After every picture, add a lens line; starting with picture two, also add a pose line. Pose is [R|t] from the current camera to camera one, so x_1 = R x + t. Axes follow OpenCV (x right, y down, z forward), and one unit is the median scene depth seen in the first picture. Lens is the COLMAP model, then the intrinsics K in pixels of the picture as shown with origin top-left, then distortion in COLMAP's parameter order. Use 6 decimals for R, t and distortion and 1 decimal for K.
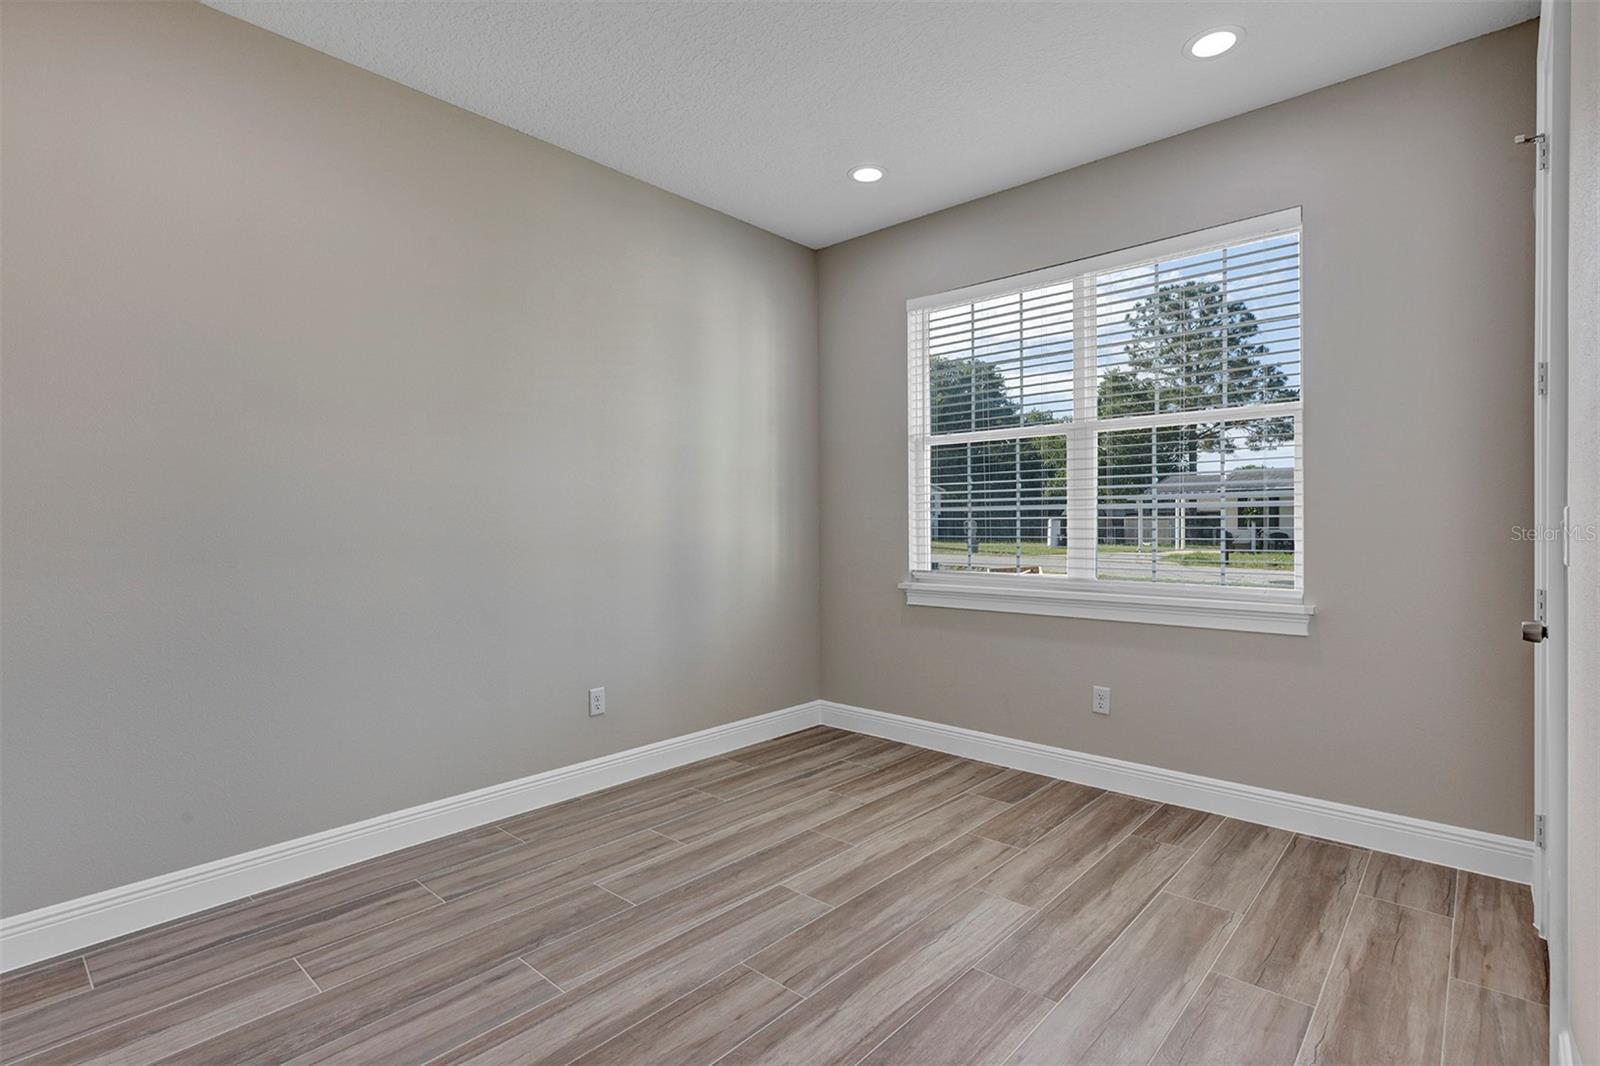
lens RADIAL K [[775.2, 0, 803.9], [0, 775.2, 530.3], [0, 0, 1]] dist [-0.000620, -0.000048]
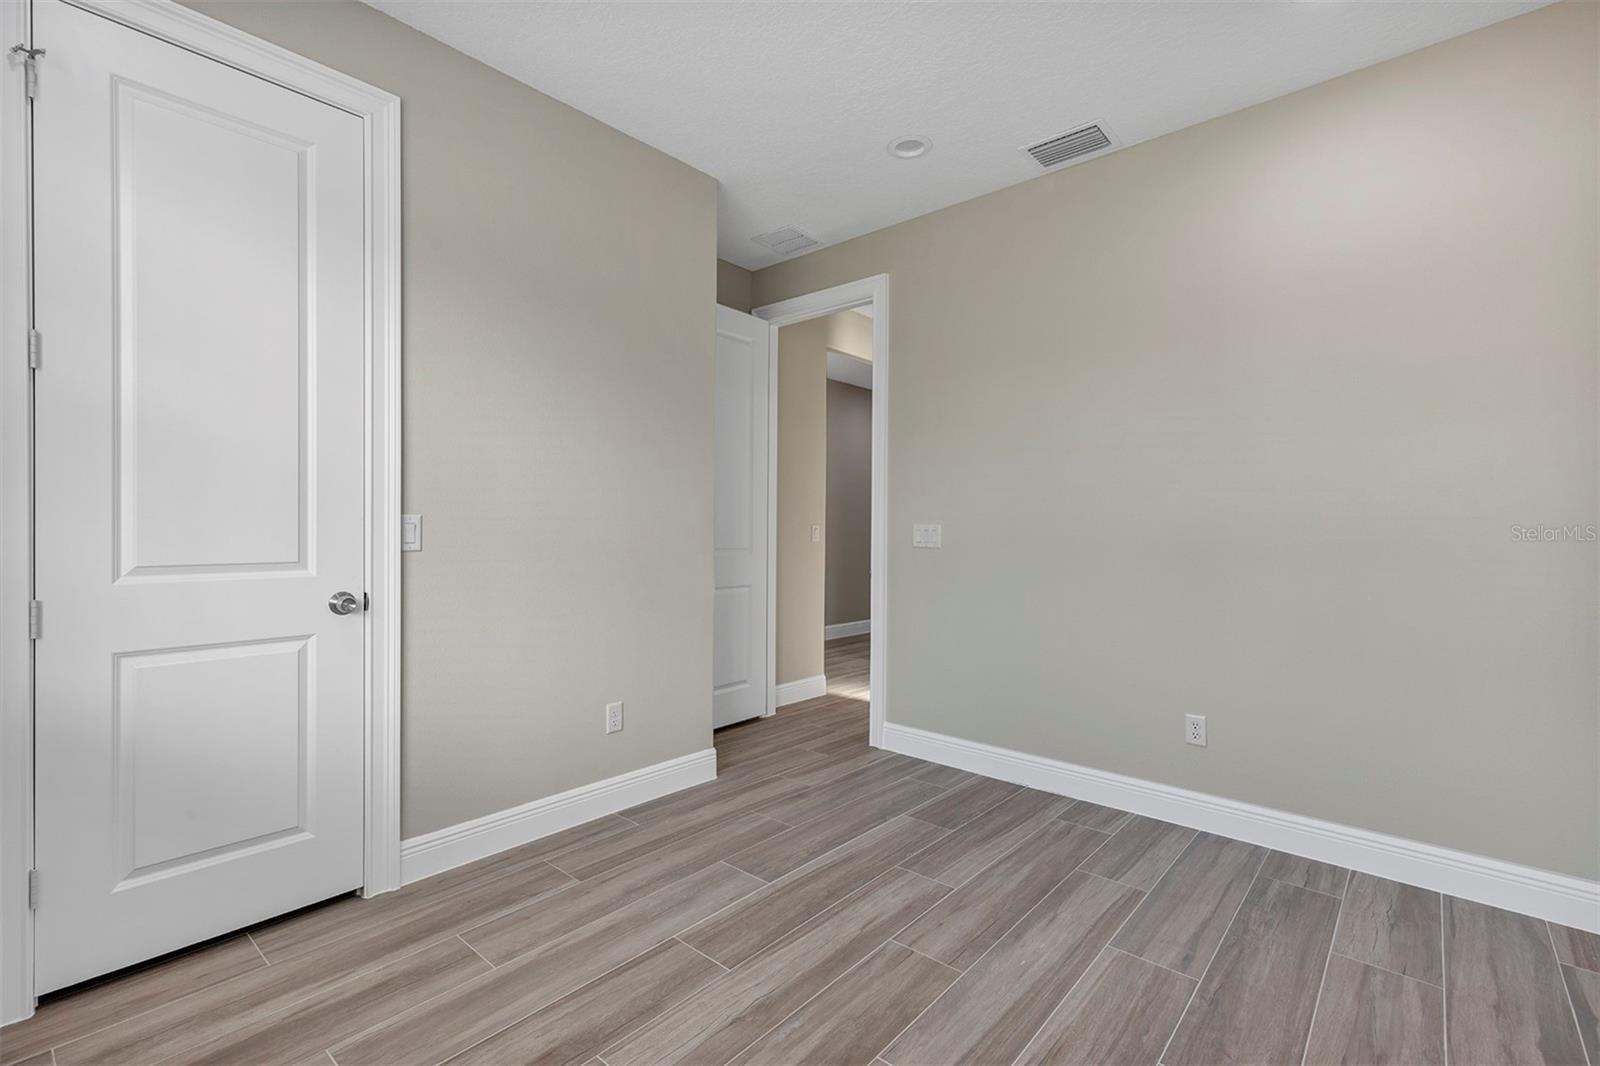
lens RADIAL K [[720.7, 0, 791.3], [0, 720.7, 528.7], [0, 0, 1]] dist [0.006595, 0.000058]
pose [[-0.999992, -0.004013, 0.000669, 0.112155], [-0.004006, 0.999942, 0.009997, -0.010786], [-0.000709, 0.009994, -0.999950, 1.537285]]
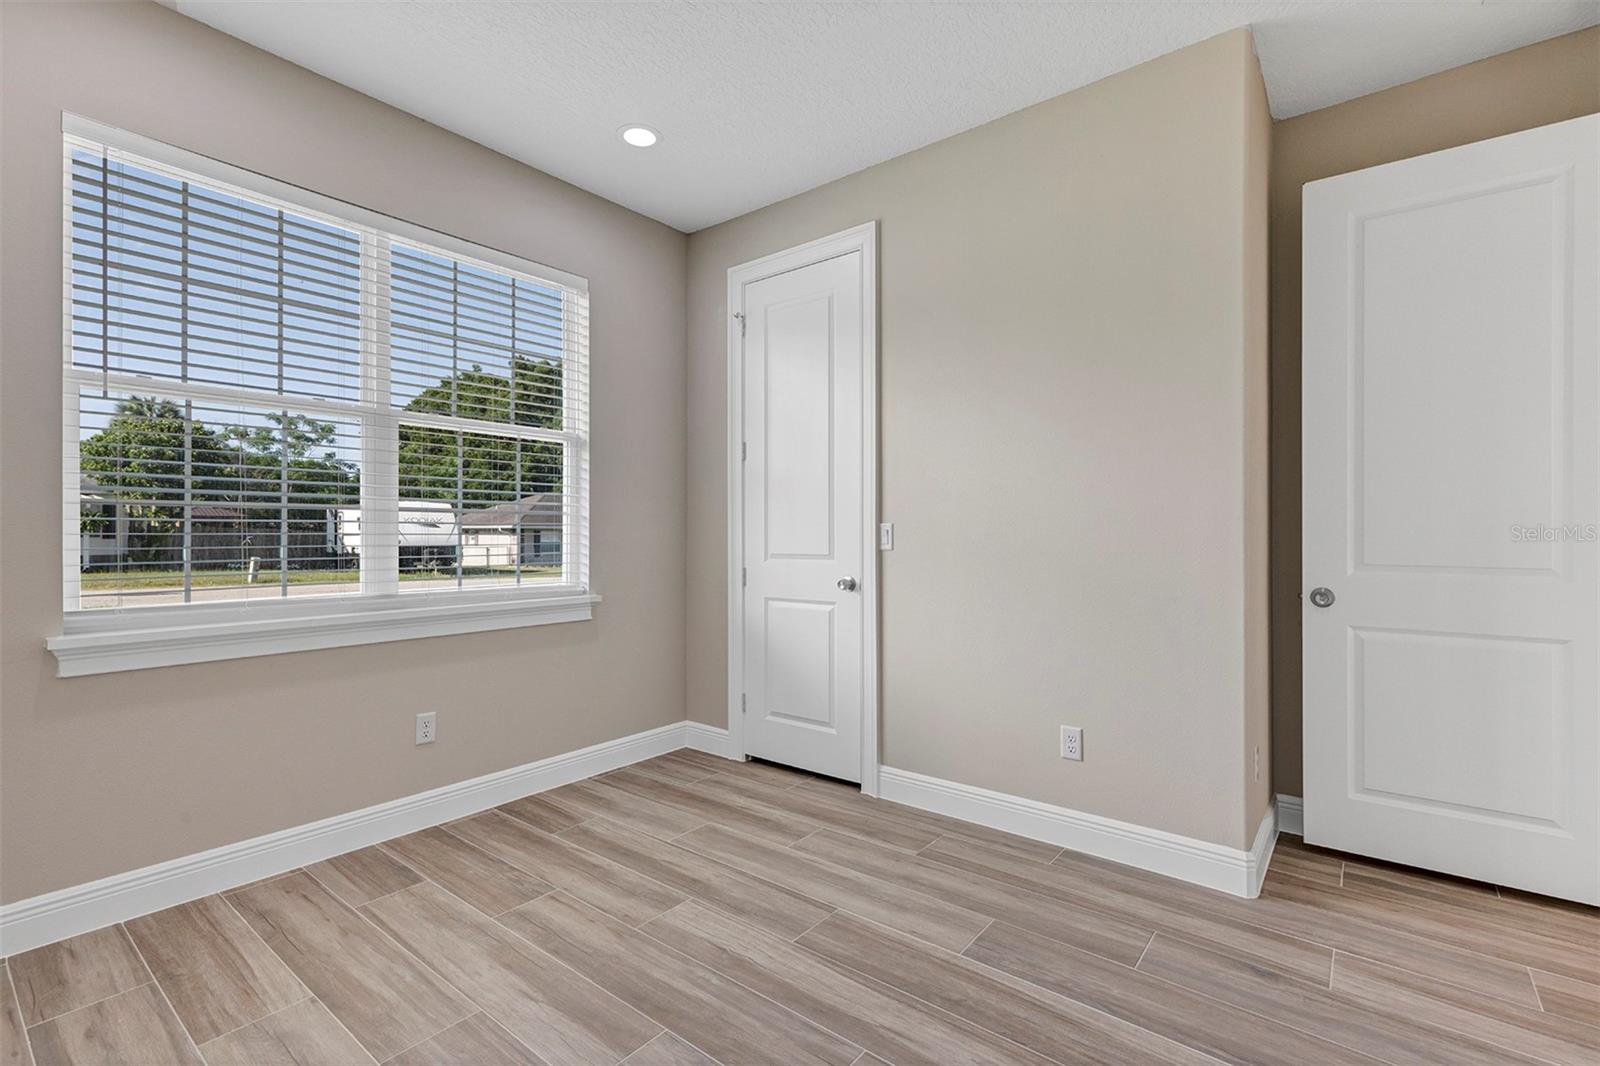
lens RADIAL K [[720.7, 0, 791.3], [0, 720.7, 528.7], [0, 0, 1]] dist [0.006595, 0.000058]
pose [[-0.049791, 0.008529, 0.998723, -0.626528], [0.007023, 0.999942, -0.008189, 0.000992], [-0.998735, 0.006606, -0.049848, 0.837057]]
